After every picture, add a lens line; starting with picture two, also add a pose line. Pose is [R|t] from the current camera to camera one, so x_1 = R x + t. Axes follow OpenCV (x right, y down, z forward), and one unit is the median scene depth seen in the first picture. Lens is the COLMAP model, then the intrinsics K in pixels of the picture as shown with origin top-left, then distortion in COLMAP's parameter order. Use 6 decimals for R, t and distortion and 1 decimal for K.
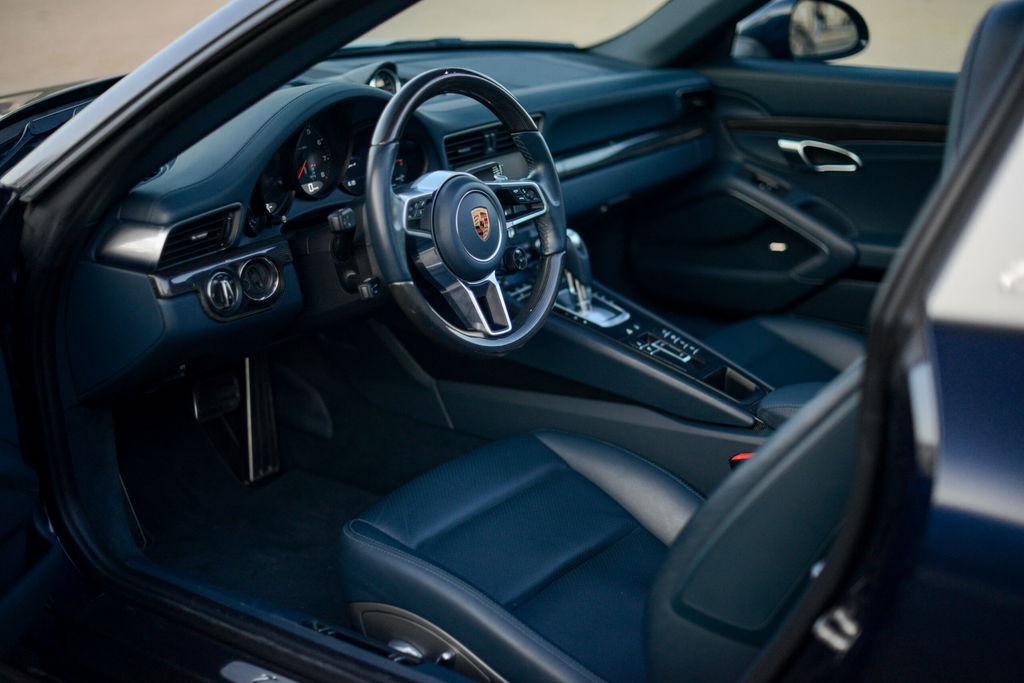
lens RADIAL K [[1546.3, 0, 492.9], [0, 1546.3, 297.5], [0, 0, 1]] dist [-0.124256, 0.065008]
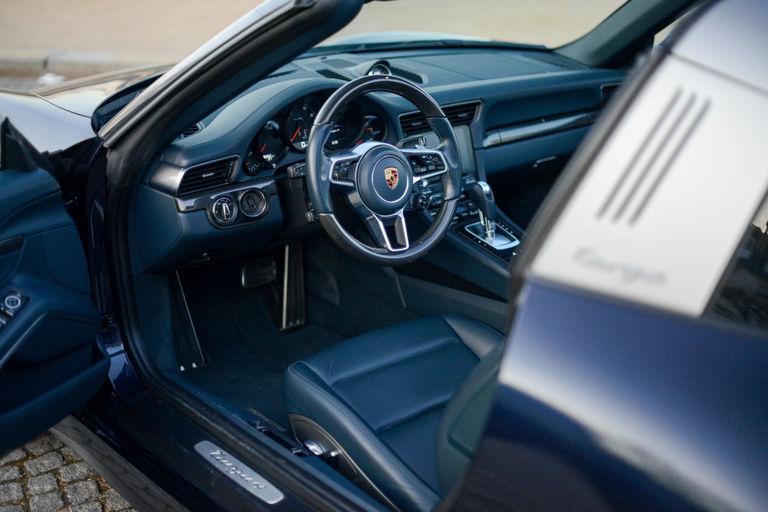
lens RADIAL K [[1159.8, 0, 369.7], [0, 1159.8, 223.0], [0, 0, 1]] dist [-0.124256, 0.065008]
pose [[0.967185, 0.079087, -0.241450, 0.251106], [-0.071932, 0.996673, 0.038319, -0.045628], [0.243677, -0.019694, 0.969656, -0.118349]]
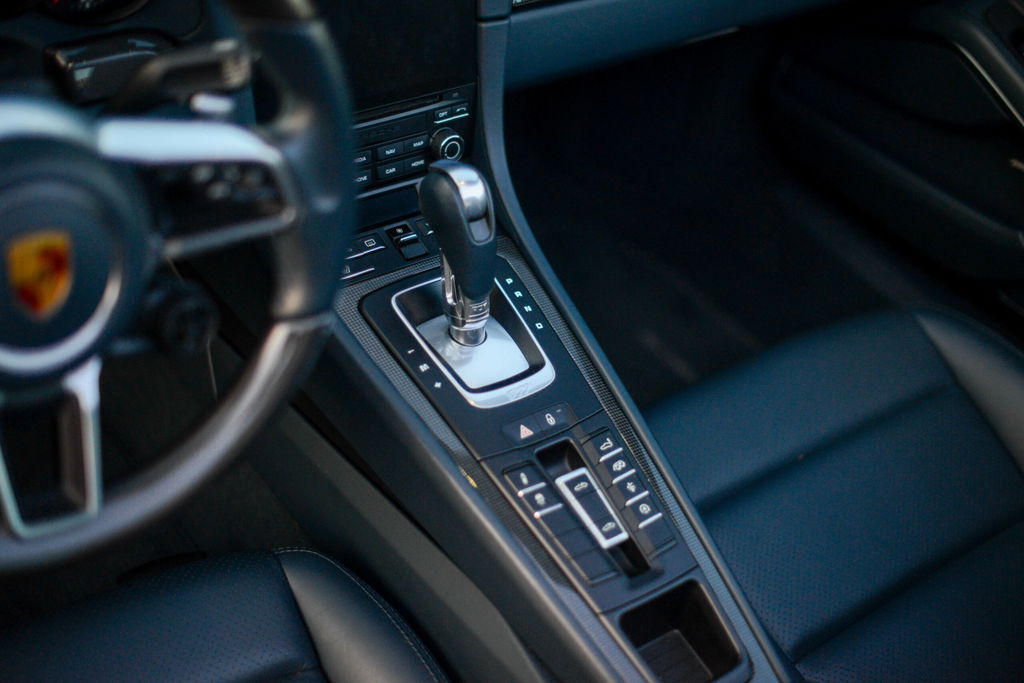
lens RADIAL K [[1546.3, 0, 492.9], [0, 1546.3, 297.5], [0, 0, 1]] dist [-0.124256, 0.065008]
pose [[0.944252, 0.291961, -0.152142, 0.157543], [-0.219669, 0.902937, 0.369391, -0.207415], [0.245223, -0.315377, 0.916735, 0.676146]]
